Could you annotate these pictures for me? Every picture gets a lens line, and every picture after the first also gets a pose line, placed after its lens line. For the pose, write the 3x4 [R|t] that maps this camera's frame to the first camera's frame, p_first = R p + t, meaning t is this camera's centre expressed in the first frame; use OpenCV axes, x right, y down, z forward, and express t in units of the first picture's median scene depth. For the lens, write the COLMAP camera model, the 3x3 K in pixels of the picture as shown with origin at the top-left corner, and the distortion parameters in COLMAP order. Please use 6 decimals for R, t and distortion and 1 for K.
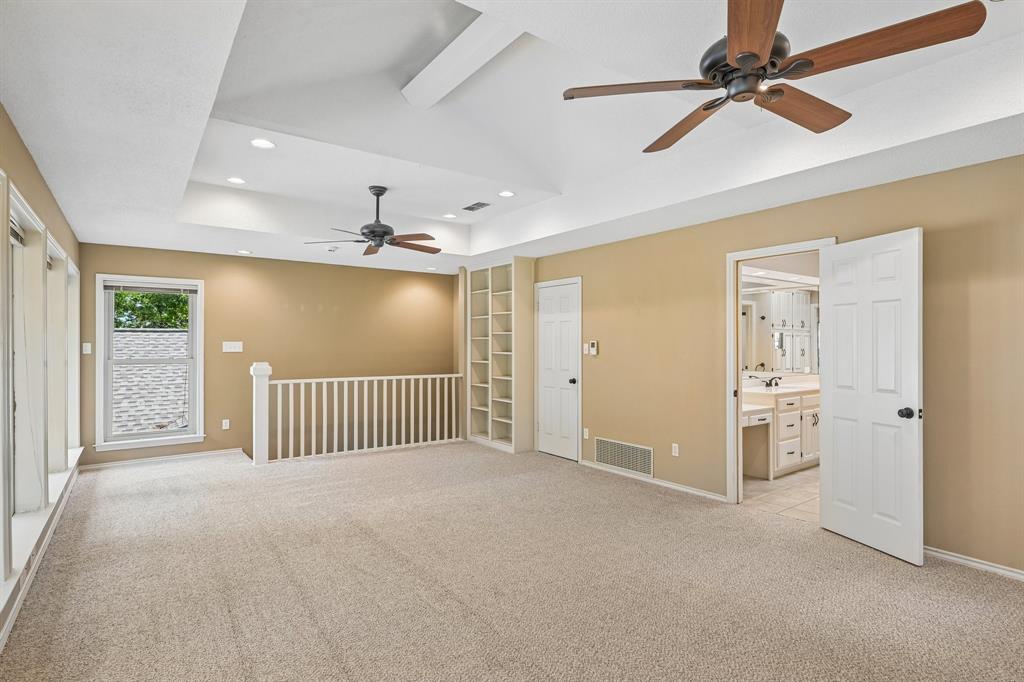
lens RADIAL K [[519.9, 0, 511.9], [0, 519.9, 340.9], [0, 0, 1]] dist [-0.000256, -0.000017]
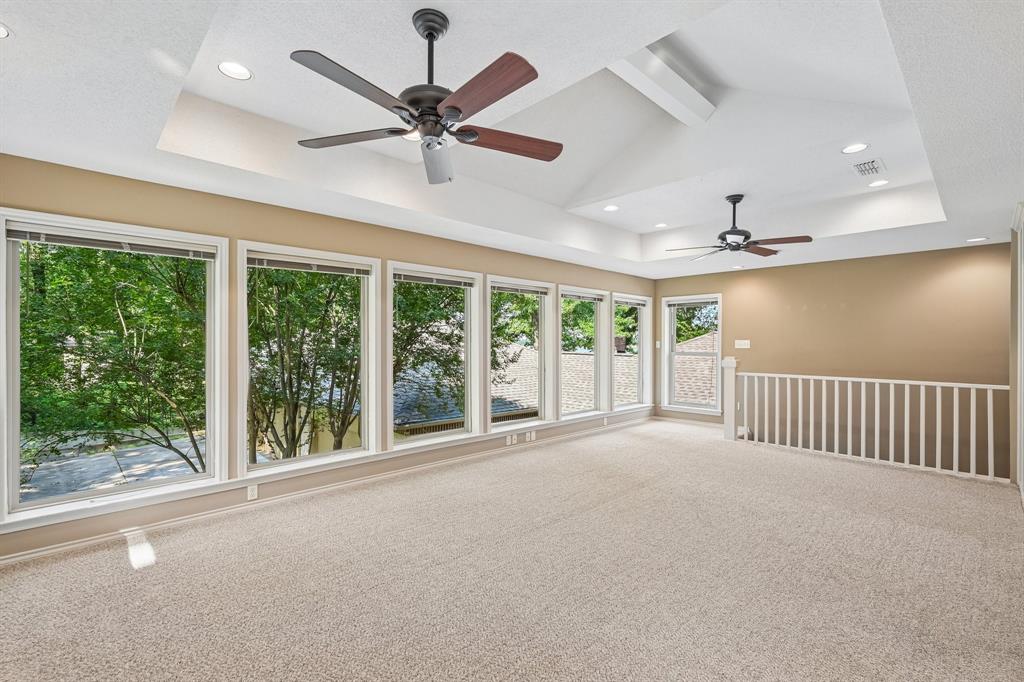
lens RADIAL K [[457.3, 0, 513.4], [0, 457.3, 341.8], [0, 0, 1]] dist [-0.001376, -0.000173]
pose [[0.140463, 0.000773, -0.990086, 0.521804], [0.000558, 0.999999, 0.000860, 0.005074], [0.990086, -0.000673, 0.140462, 0.349077]]
